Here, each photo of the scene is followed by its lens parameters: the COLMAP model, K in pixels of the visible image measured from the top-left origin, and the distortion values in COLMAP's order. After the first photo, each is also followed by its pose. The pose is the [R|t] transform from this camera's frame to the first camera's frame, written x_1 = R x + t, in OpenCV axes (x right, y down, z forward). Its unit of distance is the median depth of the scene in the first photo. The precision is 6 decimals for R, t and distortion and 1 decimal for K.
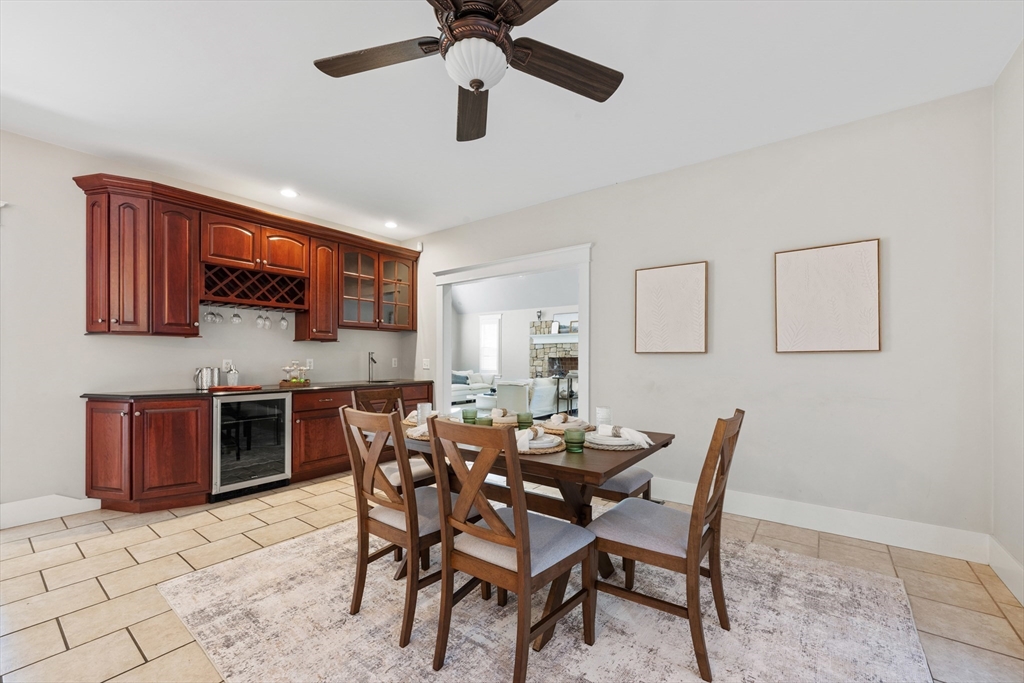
lens RADIAL K [[410.6, 0, 513.1], [0, 410.6, 350.0], [0, 0, 1]] dist [0.002682, 0.000556]
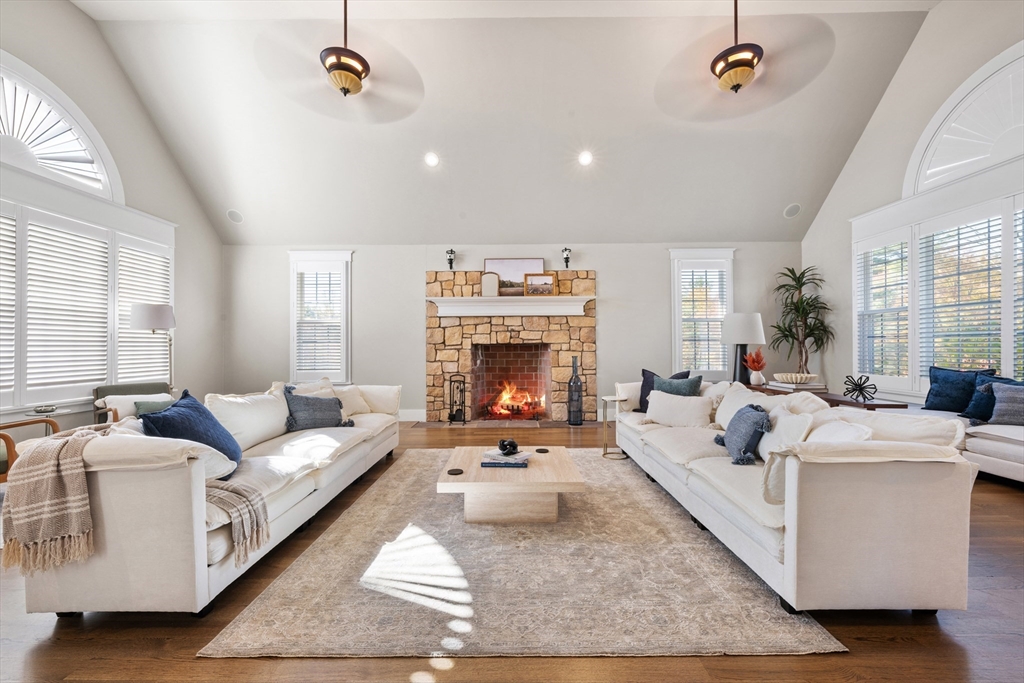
lens RADIAL K [[410.6, 0, 511.0], [0, 410.6, 342.1], [0, 0, 1]] dist [0.002682, 0.000556]
pose [[0.800356, -0.000003, 0.599526, -0.176420], [-0.002396, 0.999992, 0.003204, 0.014230], [-0.599521, -0.004001, 0.800349, 0.565289]]
